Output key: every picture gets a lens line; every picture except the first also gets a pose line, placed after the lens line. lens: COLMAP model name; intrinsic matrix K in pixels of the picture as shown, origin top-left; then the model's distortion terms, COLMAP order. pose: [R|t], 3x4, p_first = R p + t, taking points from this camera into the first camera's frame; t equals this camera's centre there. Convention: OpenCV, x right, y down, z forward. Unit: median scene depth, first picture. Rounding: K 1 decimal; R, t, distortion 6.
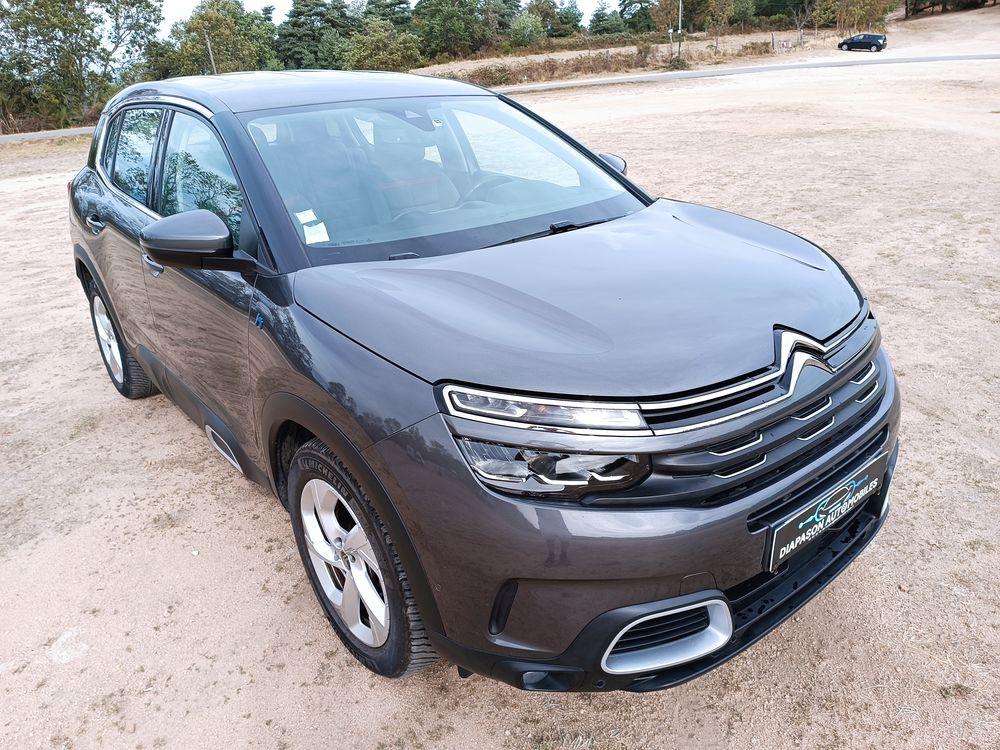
lens RADIAL K [[718.0, 0, 500.0], [0, 718.0, 375.0], [0, 0, 1]] dist [0.009024, 0.001400]
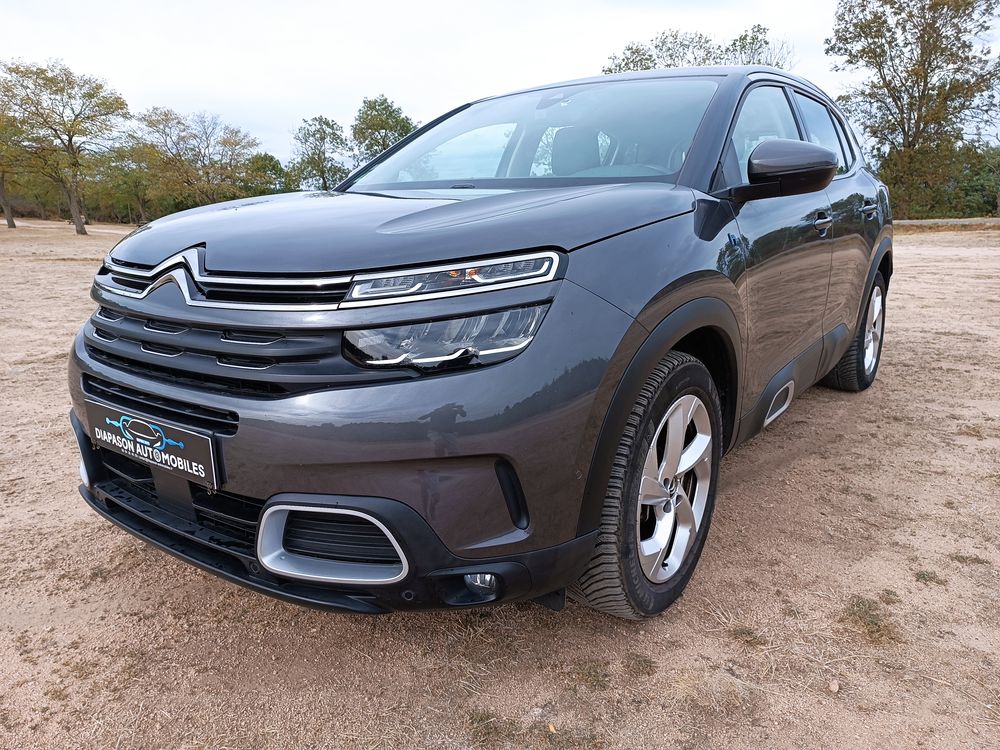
lens RADIAL K [[718.0, 0, 500.0], [0, 718.0, 375.0], [0, 0, 1]] dist [0.009024, 0.001400]
pose [[0.266364, 0.273601, -0.924225, 1.488347], [-0.368984, 0.914770, 0.164460, -0.221303], [0.890450, 0.297218, 0.344616, 1.126058]]
